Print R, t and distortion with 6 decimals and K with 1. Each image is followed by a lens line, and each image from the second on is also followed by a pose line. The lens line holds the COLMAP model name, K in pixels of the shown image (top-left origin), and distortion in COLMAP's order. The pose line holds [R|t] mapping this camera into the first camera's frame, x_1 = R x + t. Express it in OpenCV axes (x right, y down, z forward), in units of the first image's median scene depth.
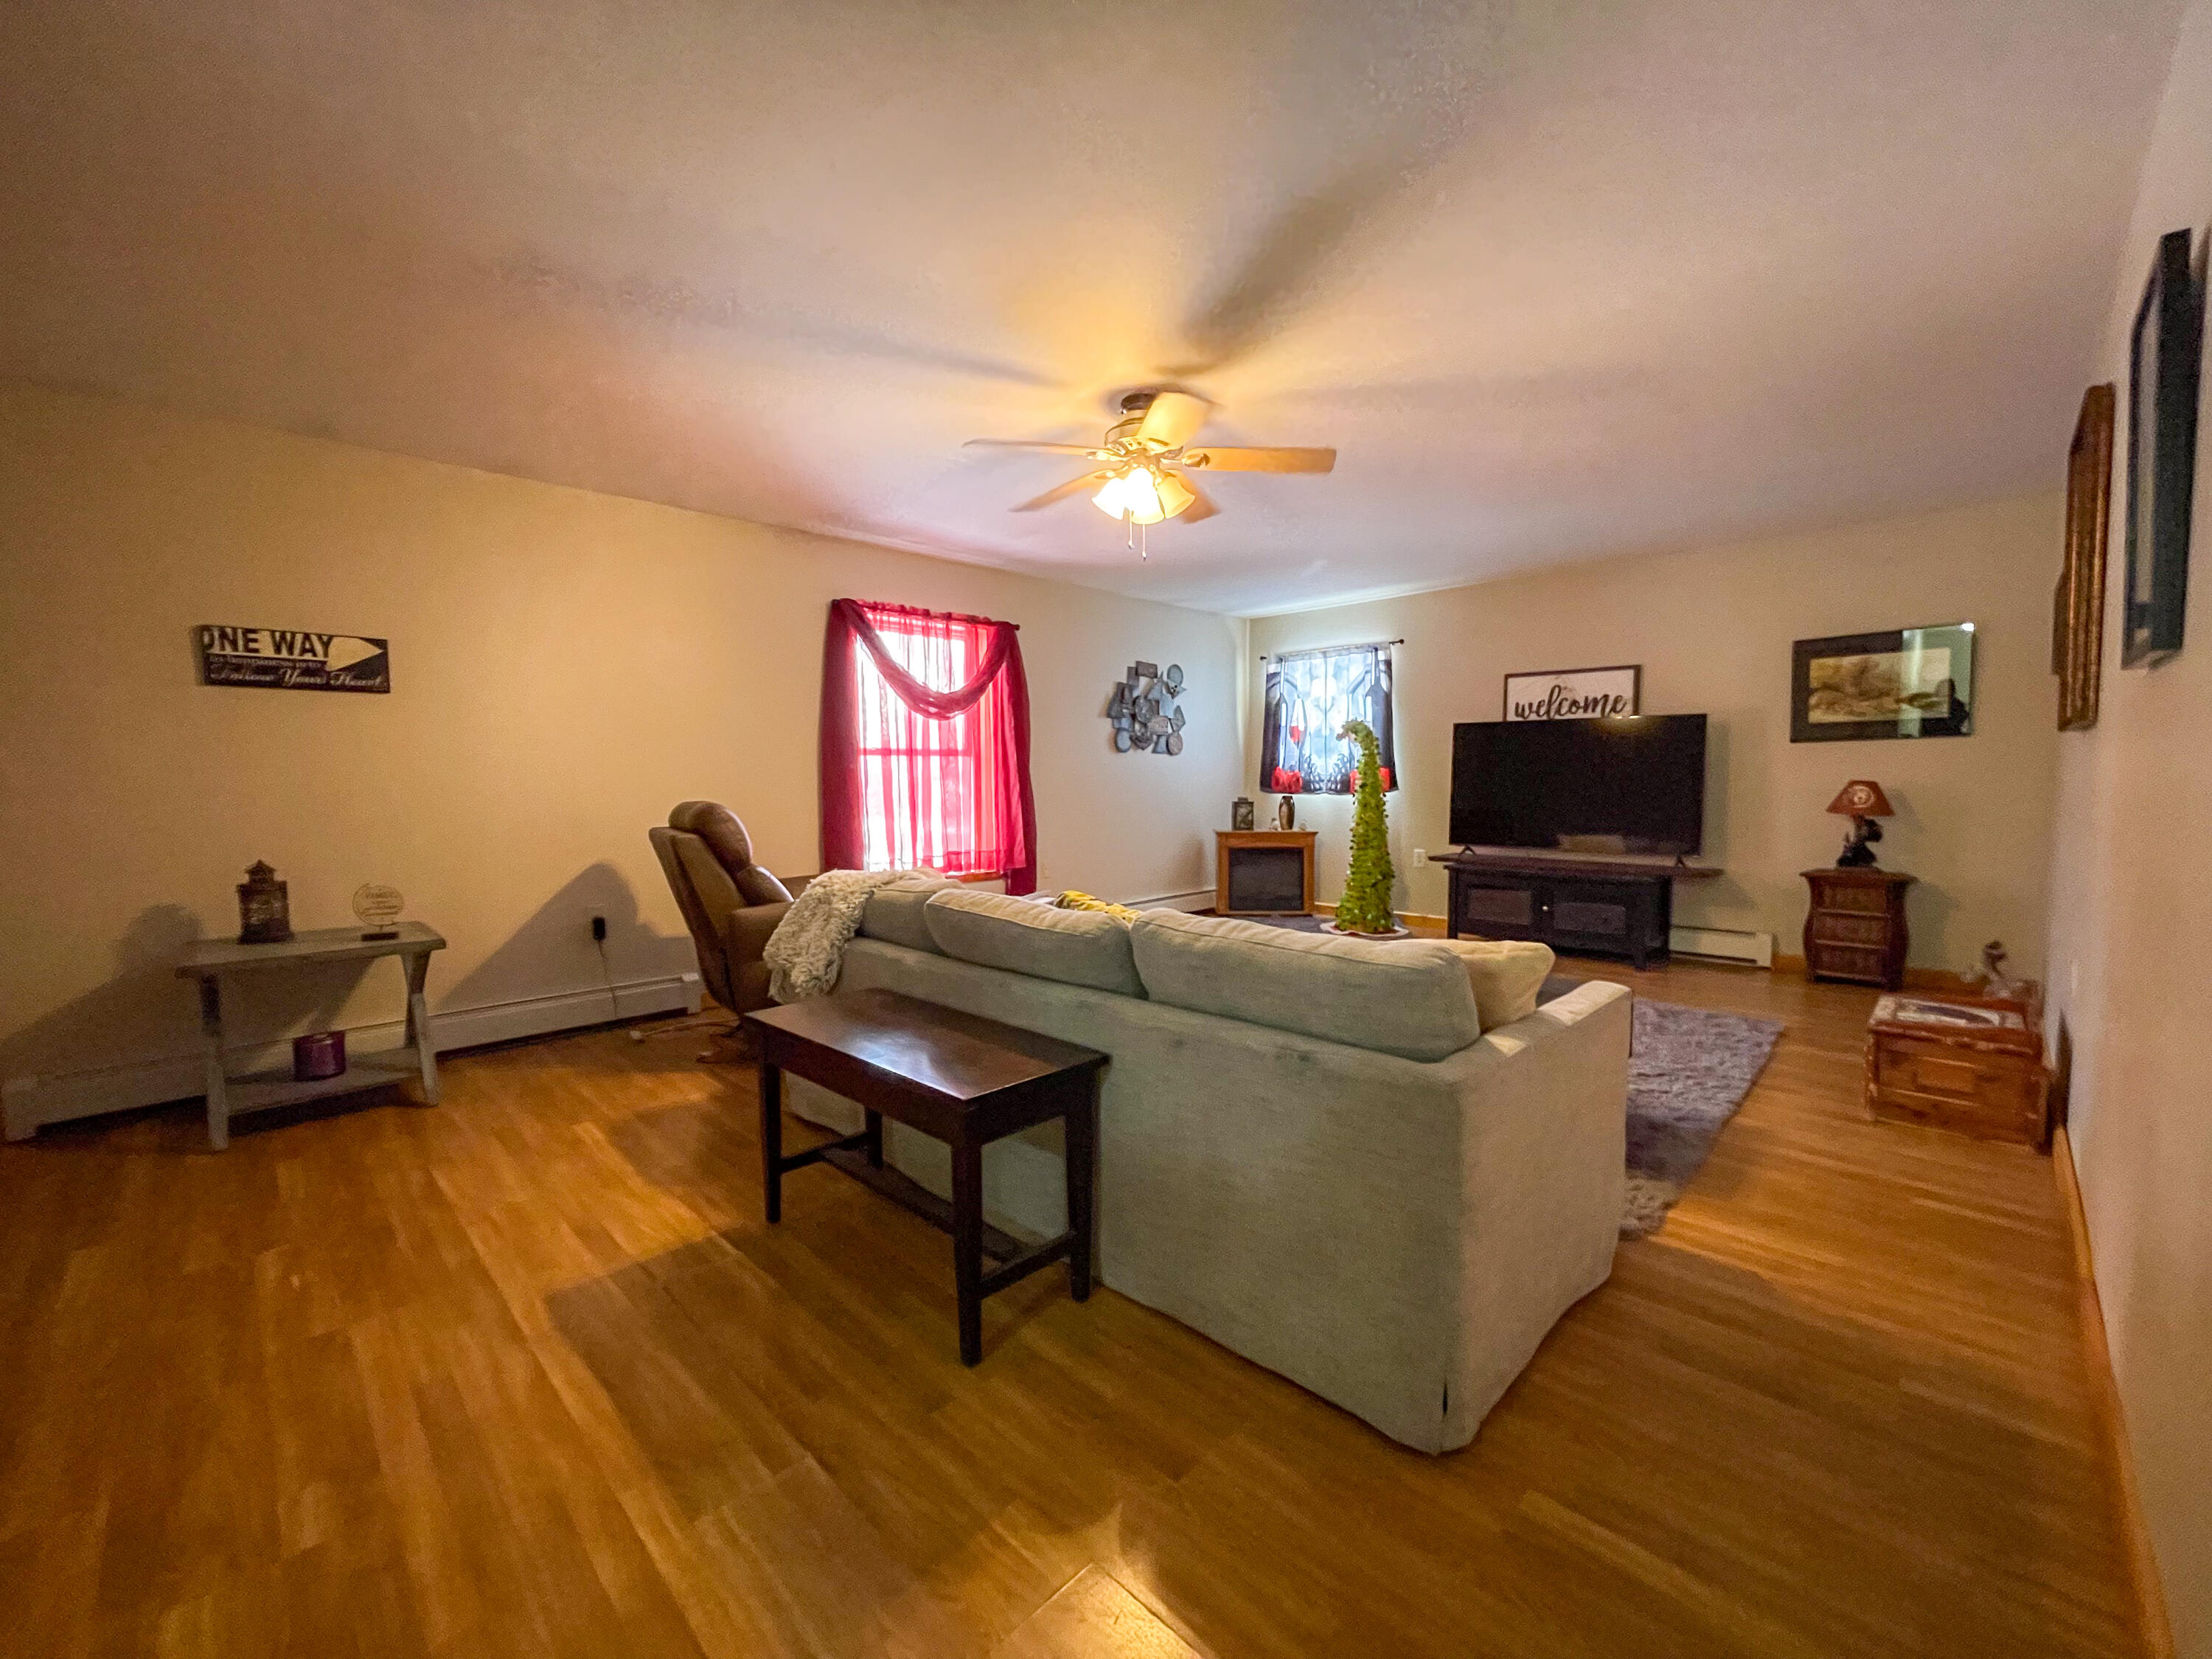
lens RADIAL K [[895.6, 0, 1098.5], [0, 895.6, 833.8], [0, 0, 1]] dist [0.004297, 0.000509]
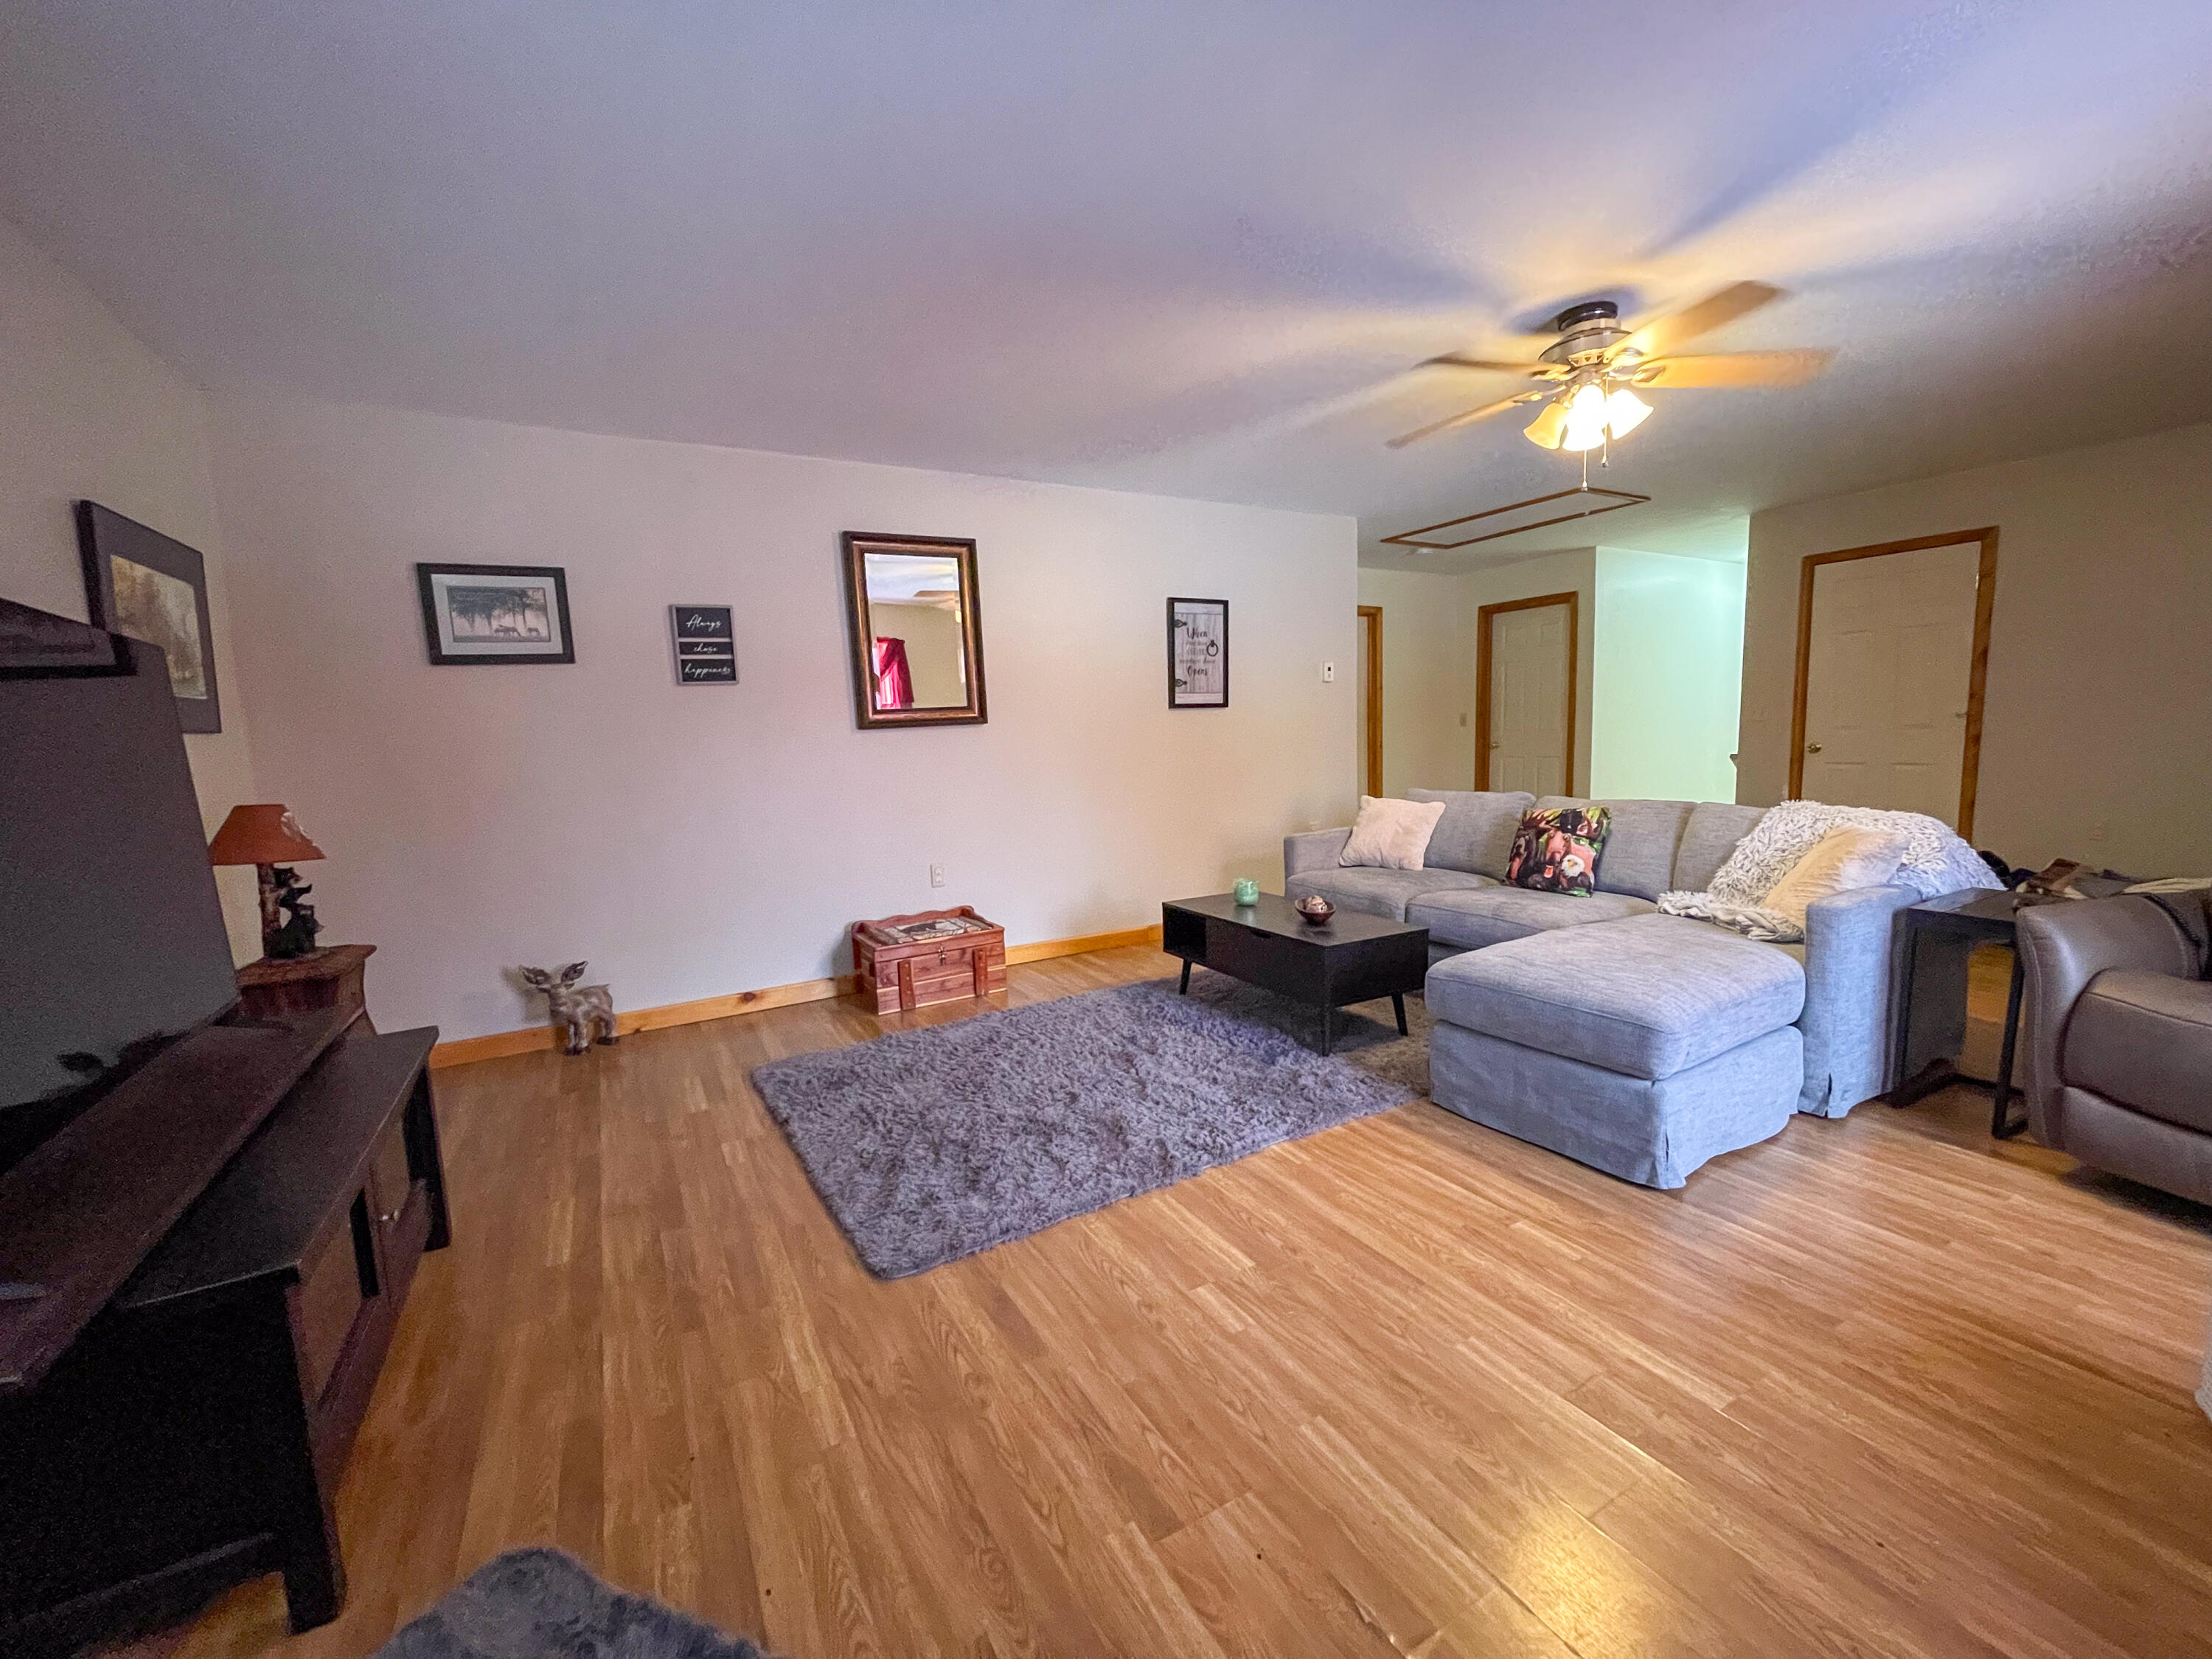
lens RADIAL K [[895.6, 0, 1098.5], [0, 895.6, 833.8], [0, 0, 1]] dist [0.004297, 0.000509]
pose [[-0.960615, 0.010629, 0.277678, 0.133153], [0.059800, 0.983762, 0.169220, -0.073329], [-0.271370, 0.179160, -0.945653, 0.975206]]
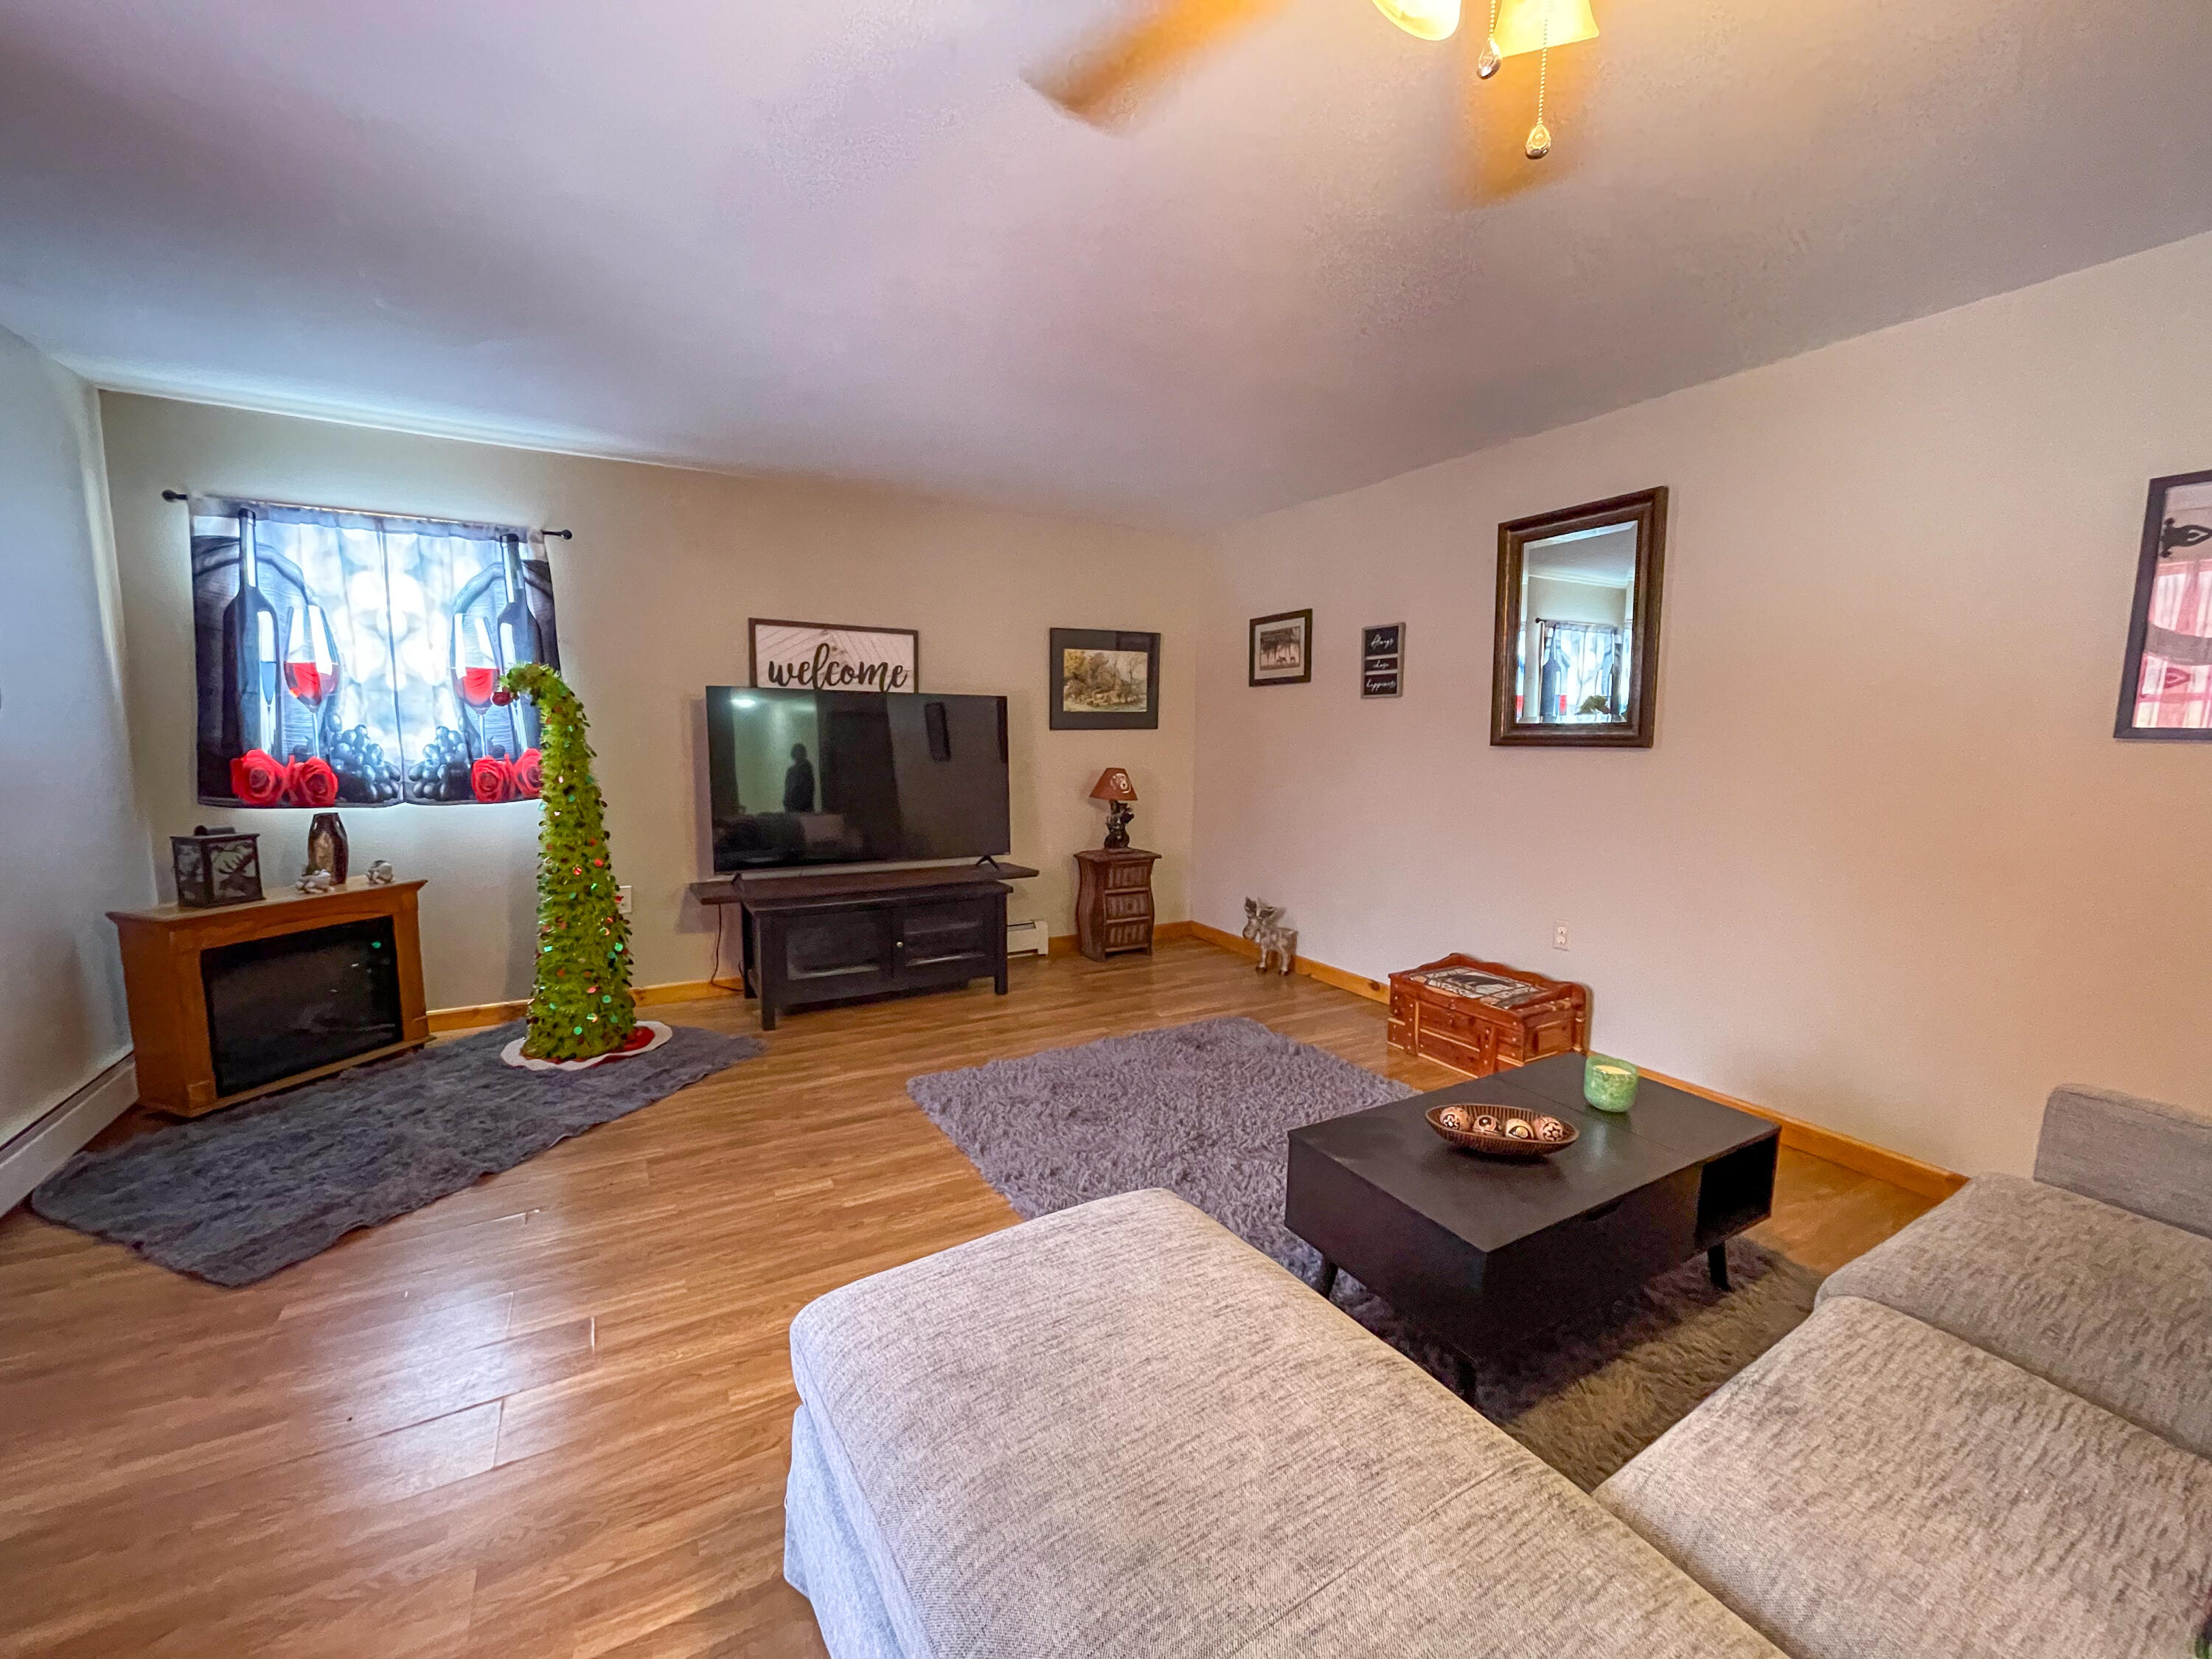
lens RADIAL K [[895.6, 0, 1098.5], [0, 895.6, 833.8], [0, 0, 1]] dist [0.004297, 0.000509]
pose [[0.274900, -0.109800, 0.955183, -0.137473], [0.048970, 0.993767, 0.100142, -0.062430], [-0.960225, 0.019247, 0.278564, 0.500927]]
